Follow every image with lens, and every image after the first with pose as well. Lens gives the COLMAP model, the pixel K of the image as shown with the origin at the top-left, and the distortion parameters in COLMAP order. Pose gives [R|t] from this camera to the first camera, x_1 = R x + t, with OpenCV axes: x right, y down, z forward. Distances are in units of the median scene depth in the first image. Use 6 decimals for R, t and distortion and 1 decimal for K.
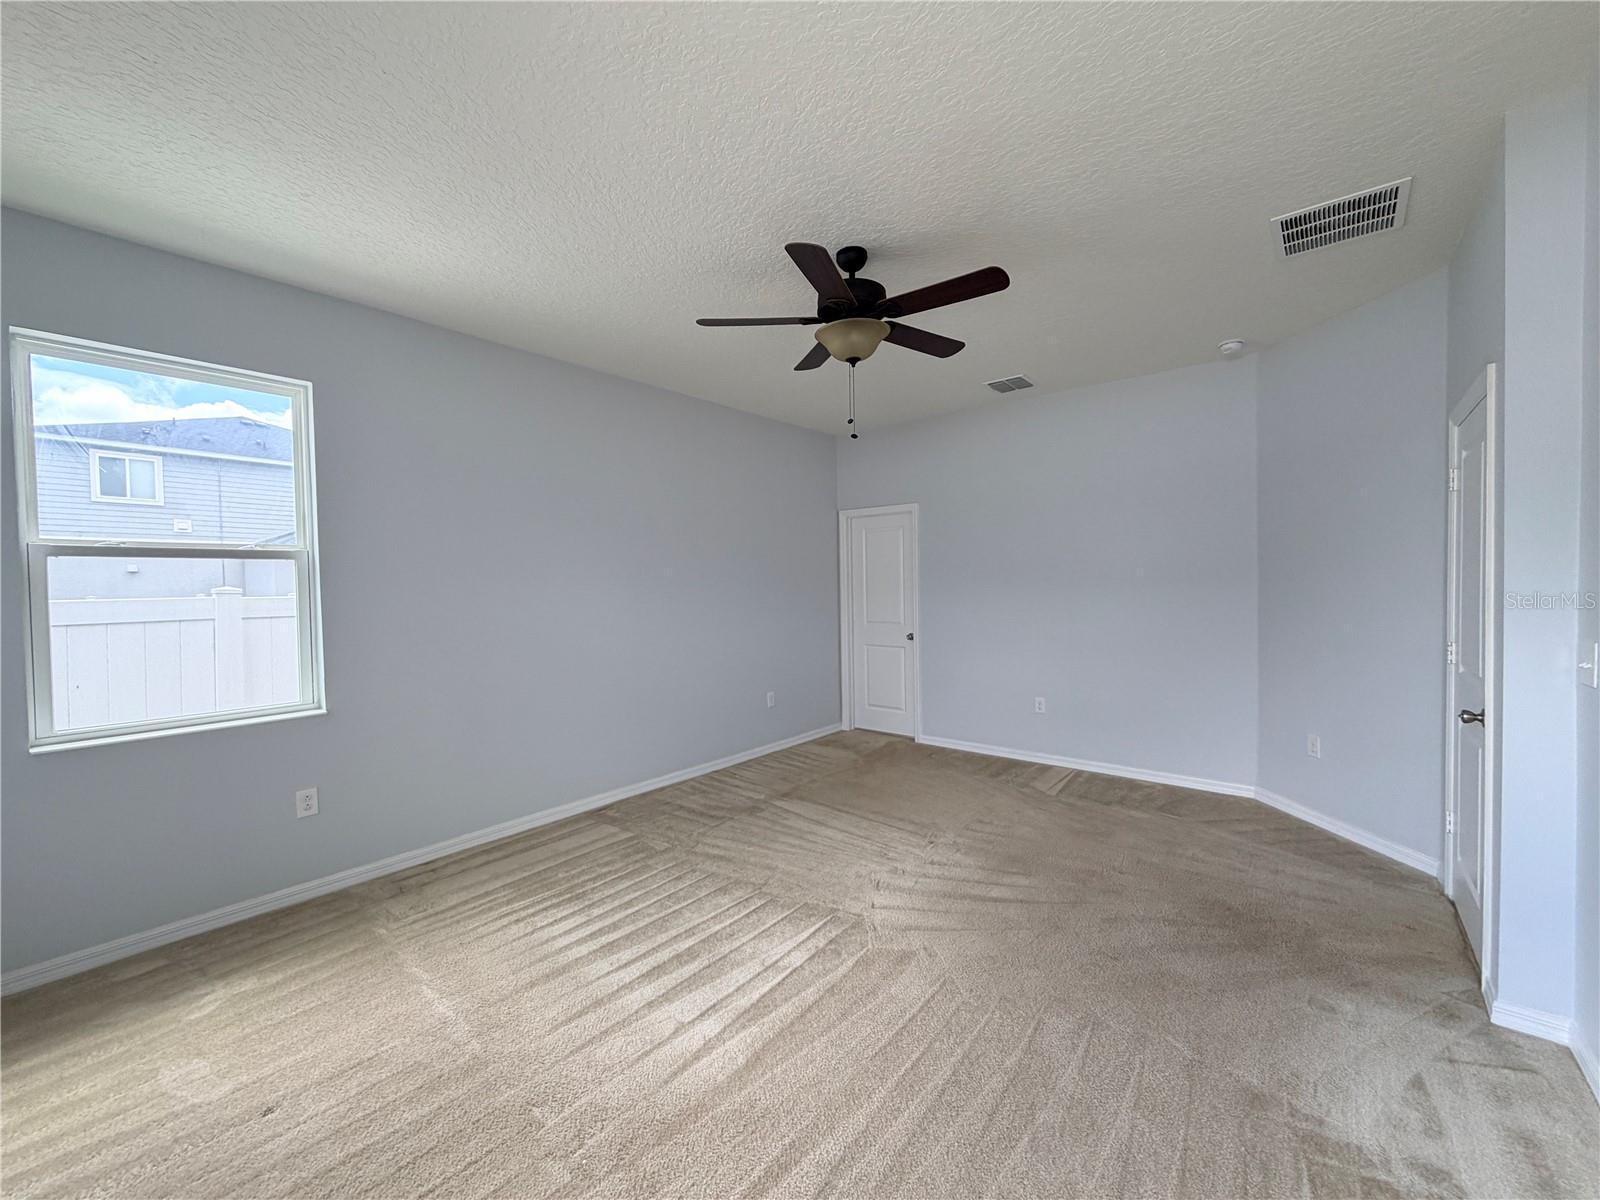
lens RADIAL K [[635.5, 0, 799.9], [0, 635.5, 596.0], [0, 0, 1]] dist [0.000991, 0.000080]
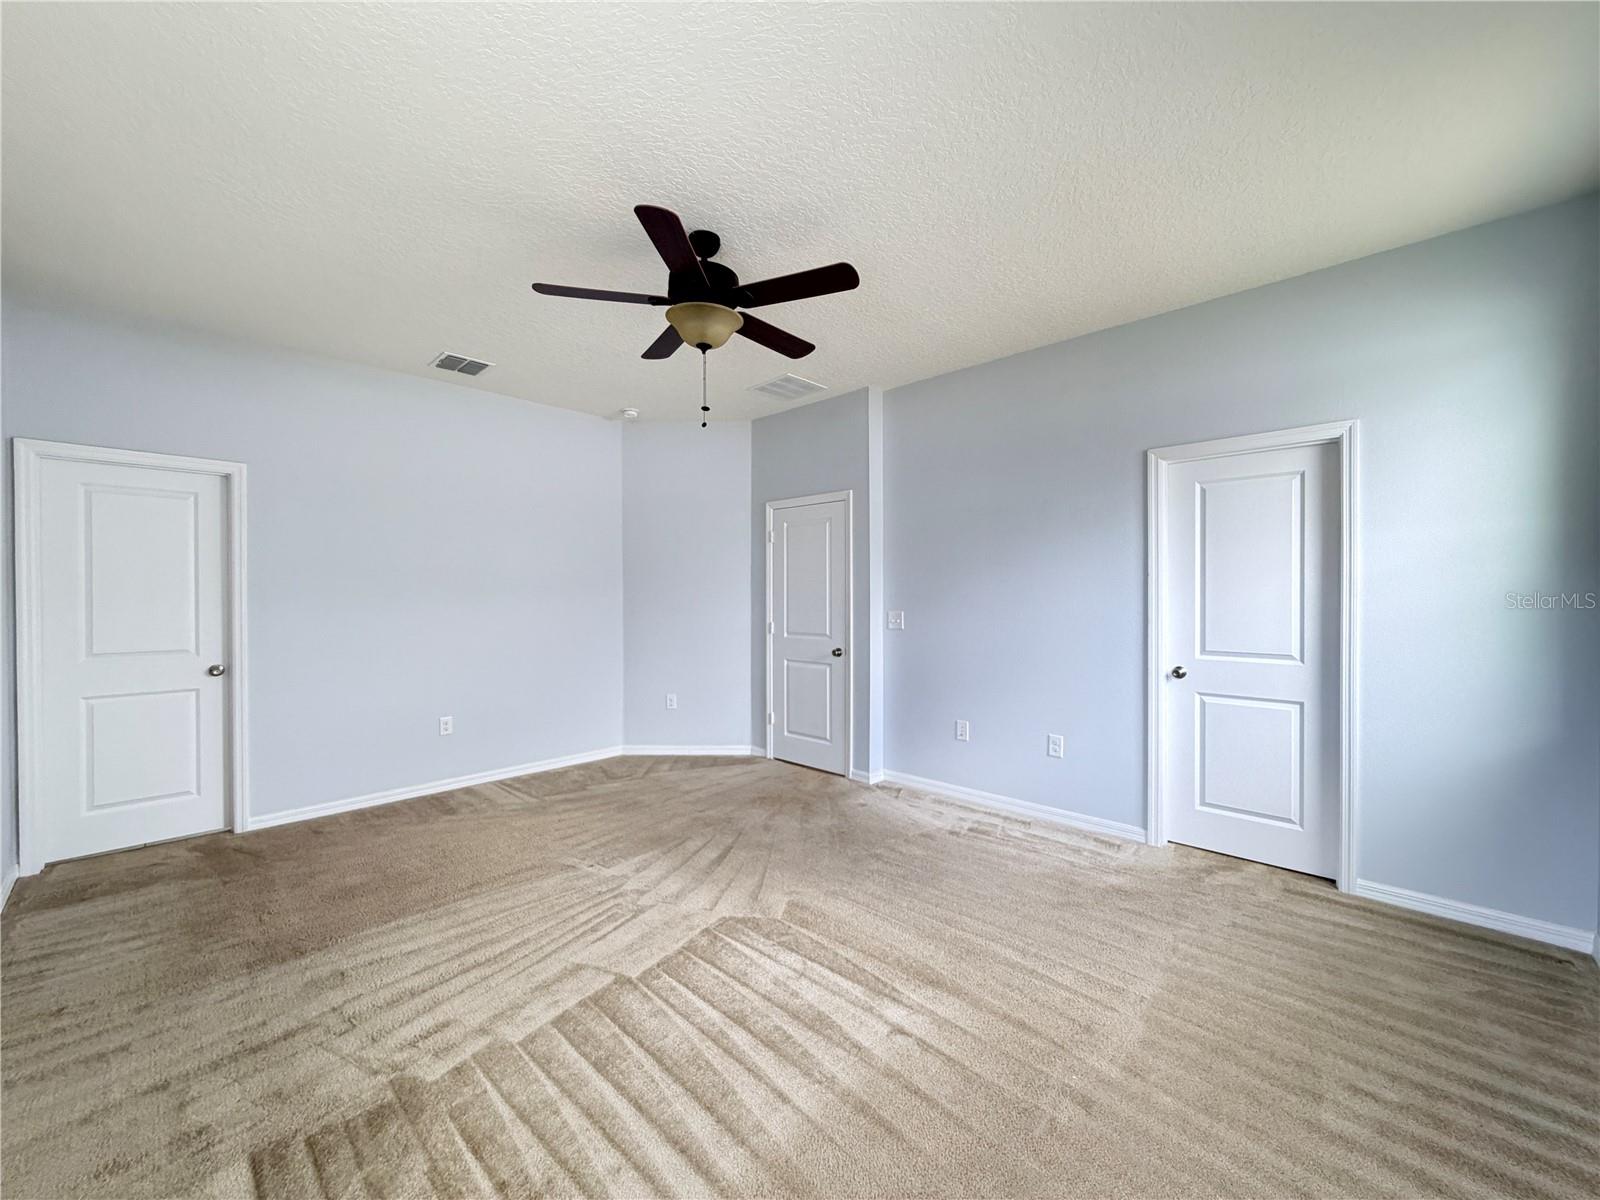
lens RADIAL K [[635.5, 0, 792.5], [0, 635.5, 597.0], [0, 0, 1]] dist [0.000991, 0.000080]
pose [[0.076919, 0.014553, 0.996931, -0.722764], [0.021963, 0.999626, -0.016287, 0.024682], [-0.996795, 0.023148, 0.076571, 0.667639]]
